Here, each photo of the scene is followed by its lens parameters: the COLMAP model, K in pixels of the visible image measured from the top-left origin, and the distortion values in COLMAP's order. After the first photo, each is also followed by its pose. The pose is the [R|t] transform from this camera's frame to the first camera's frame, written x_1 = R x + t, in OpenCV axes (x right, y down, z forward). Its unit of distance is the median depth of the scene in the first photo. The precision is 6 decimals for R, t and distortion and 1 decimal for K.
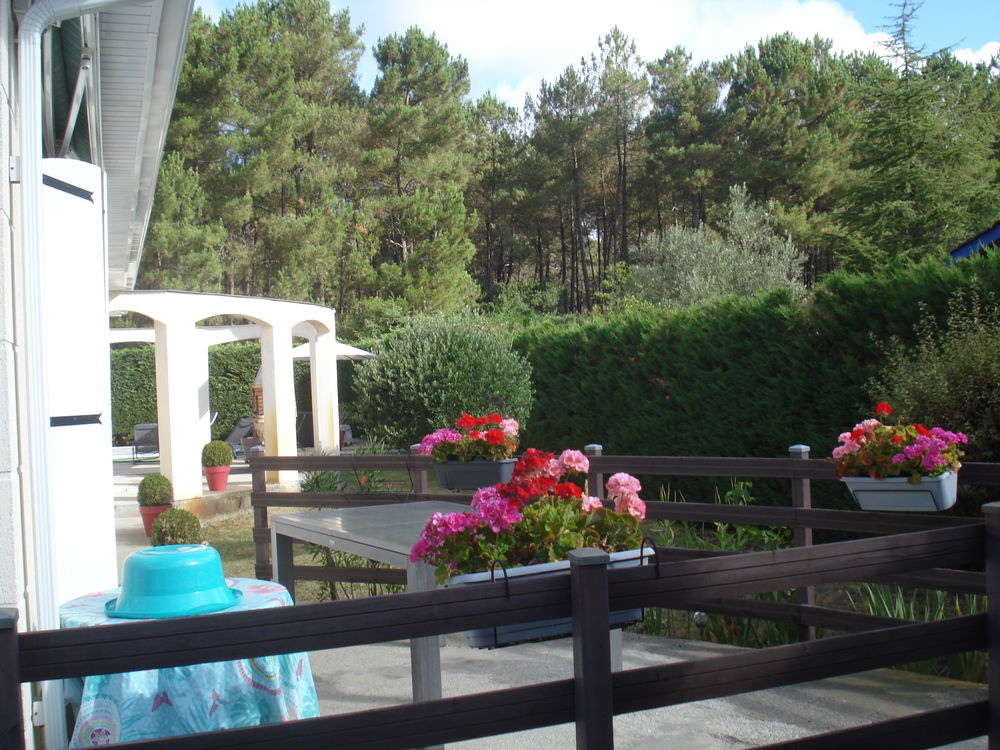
lens RADIAL K [[1108.7, 0, 500.0], [0, 1108.7, 375.0], [0, 0, 1]] dist [-0.071897, -0.060426]
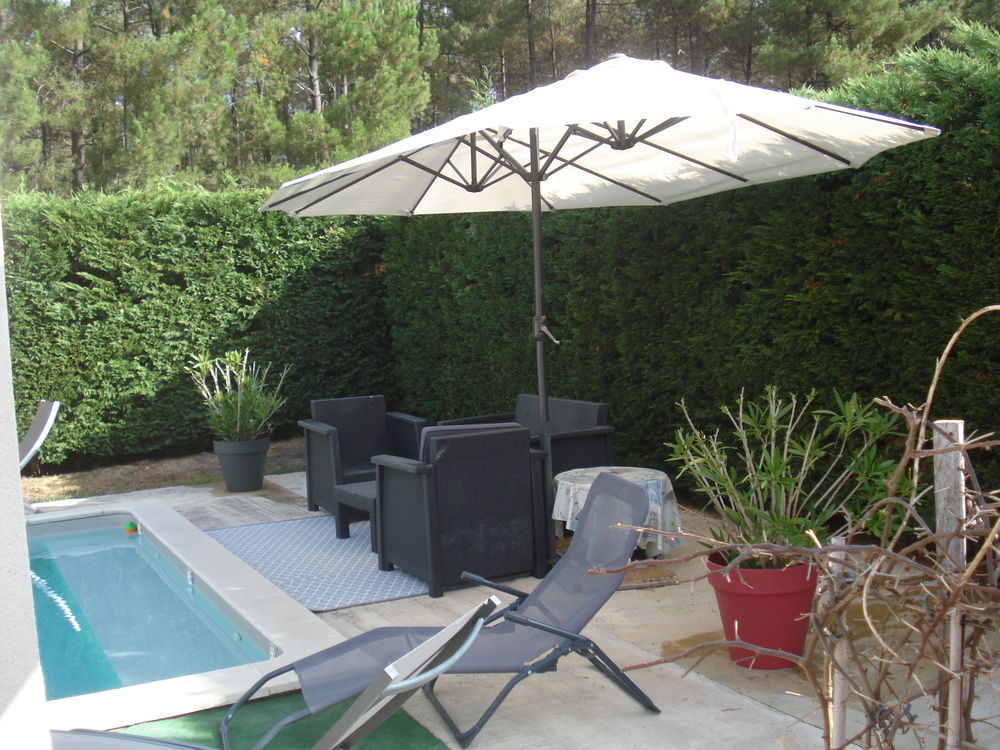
lens RADIAL K [[1108.7, 0, 500.0], [0, 1108.7, 375.0], [0, 0, 1]] dist [-0.071897, -0.060426]
pose [[0.988640, -0.027428, 0.147781, -0.087361], [0.015372, 0.996505, 0.082111, 0.002279], [-0.149517, -0.078907, 0.985606, 0.332230]]
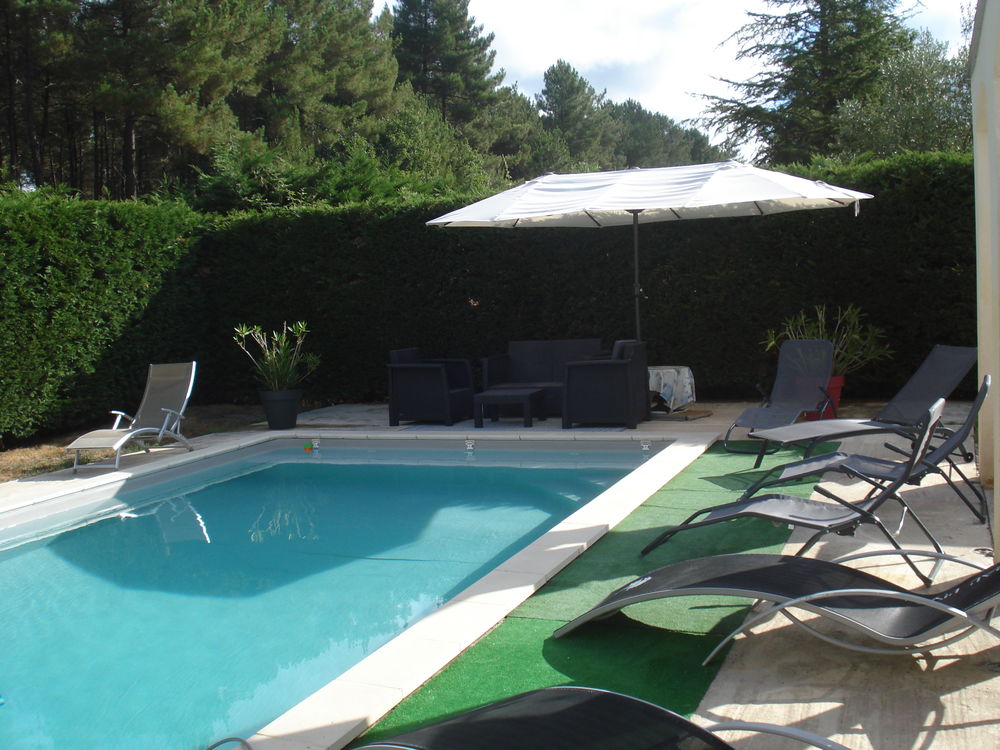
lens RADIAL K [[1108.7, 0, 500.0], [0, 1108.7, 375.0], [0, 0, 1]] dist [-0.071897, -0.060426]
pose [[0.668035, -0.059026, 0.741785, -0.222519], [0.019651, 0.997901, 0.061708, 0.008562], [-0.743871, -0.026647, 0.667792, 0.321972]]
